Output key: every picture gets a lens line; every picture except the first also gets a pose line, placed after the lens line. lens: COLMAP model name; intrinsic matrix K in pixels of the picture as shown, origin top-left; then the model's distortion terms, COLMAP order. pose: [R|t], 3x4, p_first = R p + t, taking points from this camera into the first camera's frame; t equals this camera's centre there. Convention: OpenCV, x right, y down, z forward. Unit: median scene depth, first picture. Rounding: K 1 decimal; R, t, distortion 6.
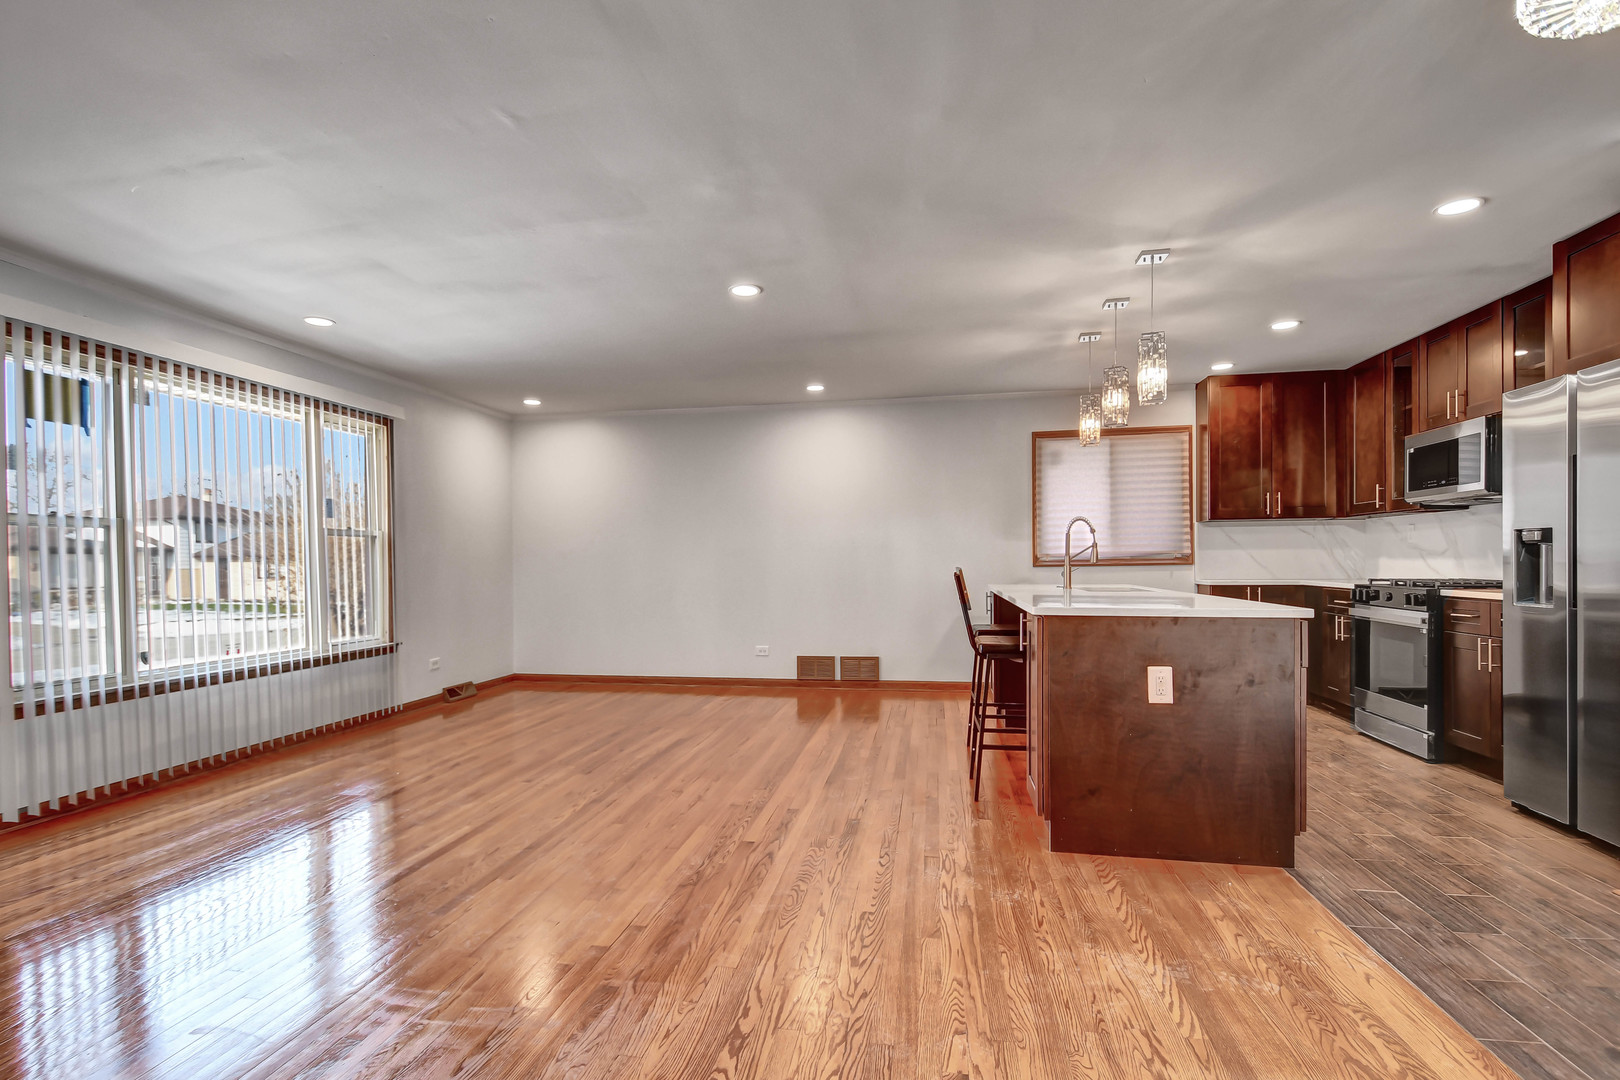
lens RADIAL K [[803.6, 0, 841.8], [0, 803.6, 566.5], [0, 0, 1]] dist [0.000658, -0.022624]
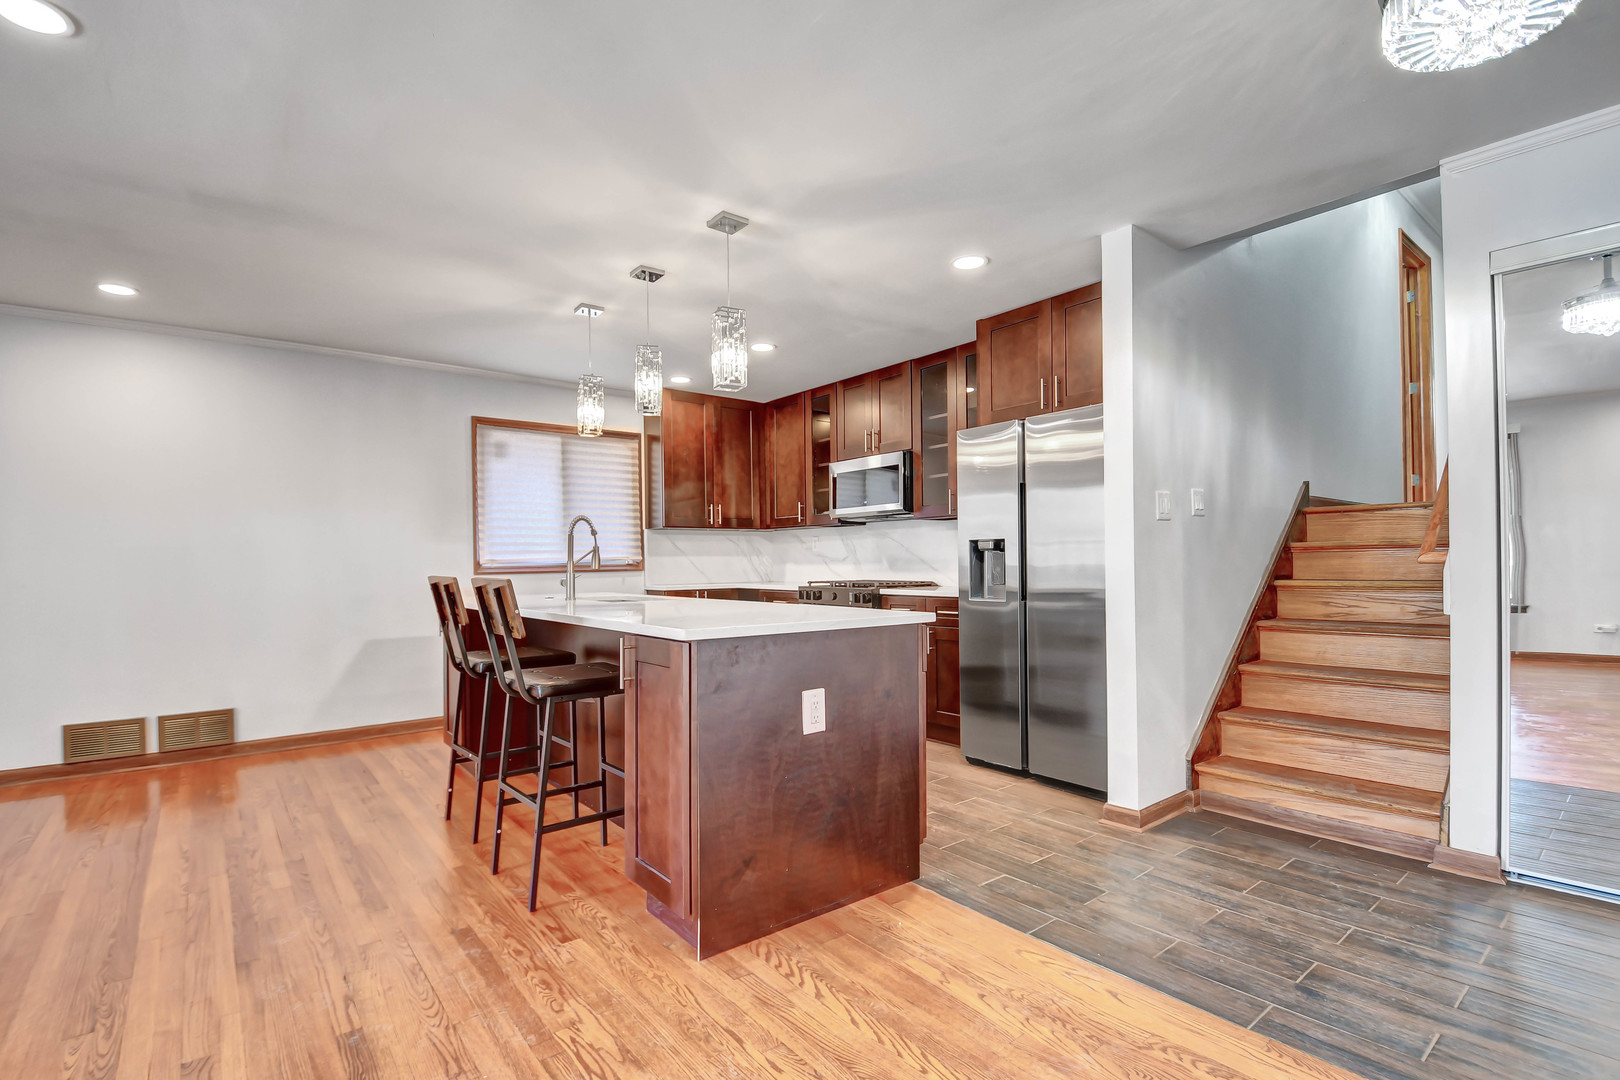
lens RADIAL K [[680.4, 0, 790.6], [0, 680.4, 565.5], [0, 0, 1]] dist [0.004618, -0.011706]
pose [[0.662713, 0.000033, 0.748874, -0.099774], [0.010368, 0.999904, -0.009219, 0.000704], [-0.748802, 0.013874, 0.662648, 0.348448]]
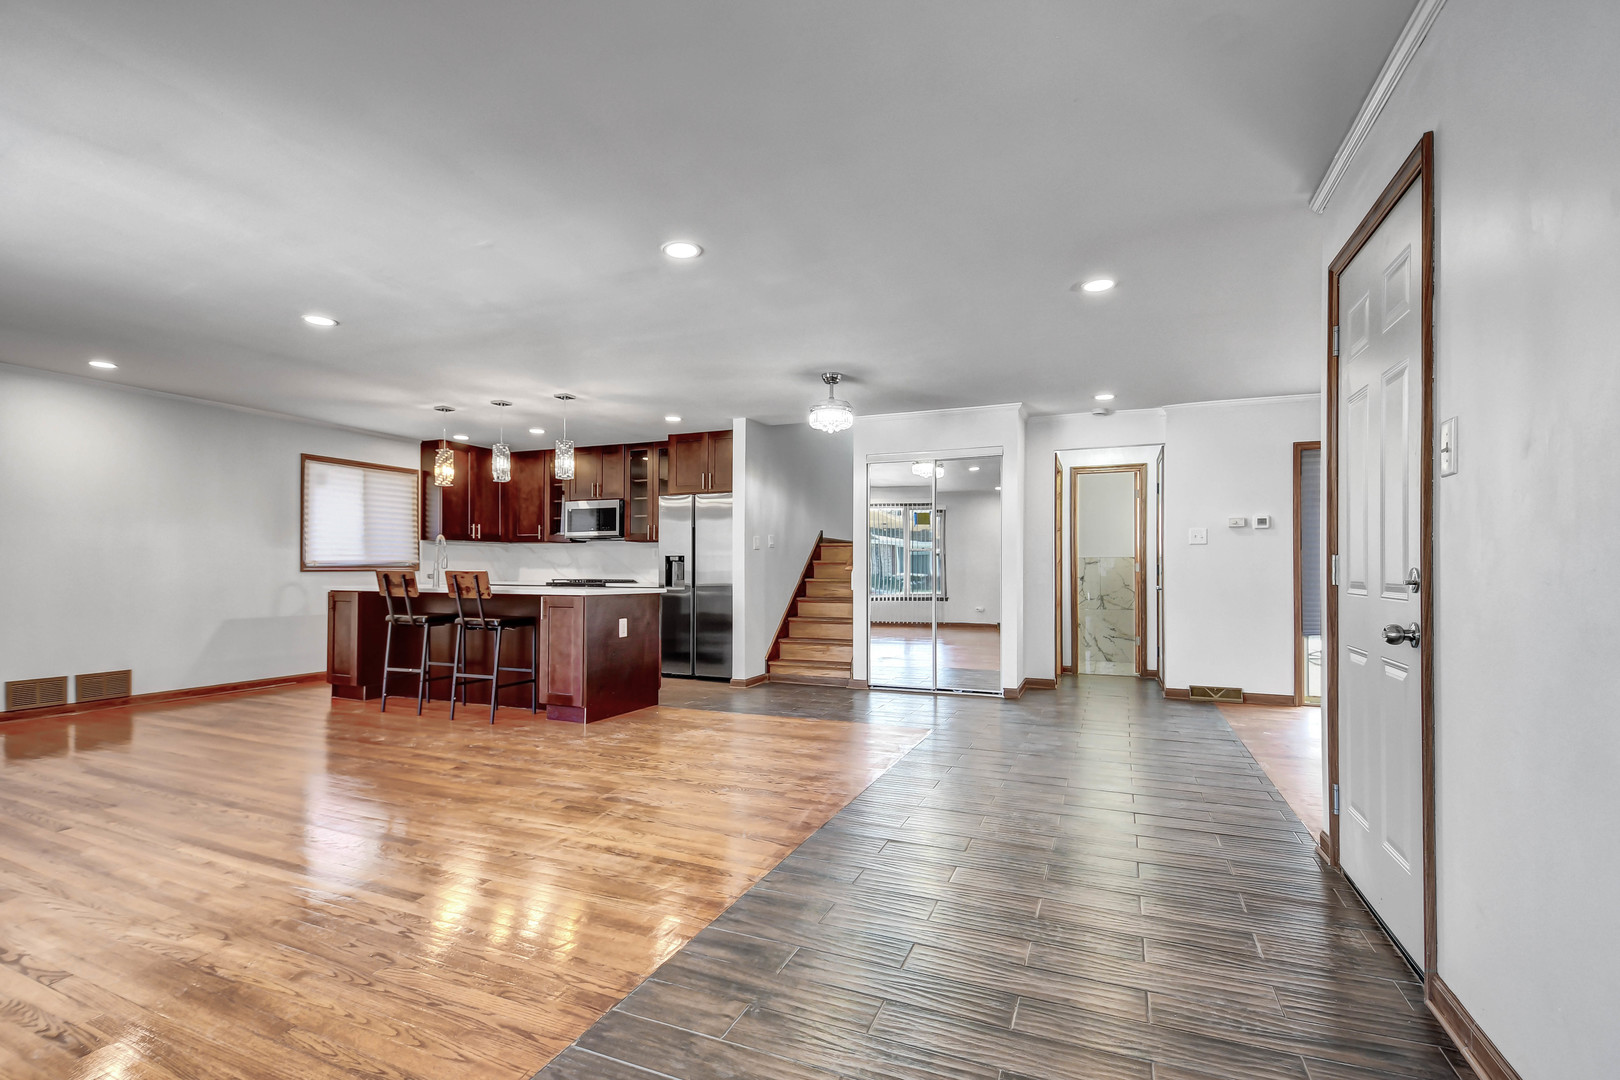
lens RADIAL K [[803.6, 0, 841.8], [0, 803.6, 566.5], [0, 0, 1]] dist [0.000658, -0.022624]
pose [[0.140891, 0.016224, 0.989892, -0.985484], [0.003268, 0.999853, -0.016852, 0.018550], [-0.990020, 0.005609, 0.140817, 0.107844]]
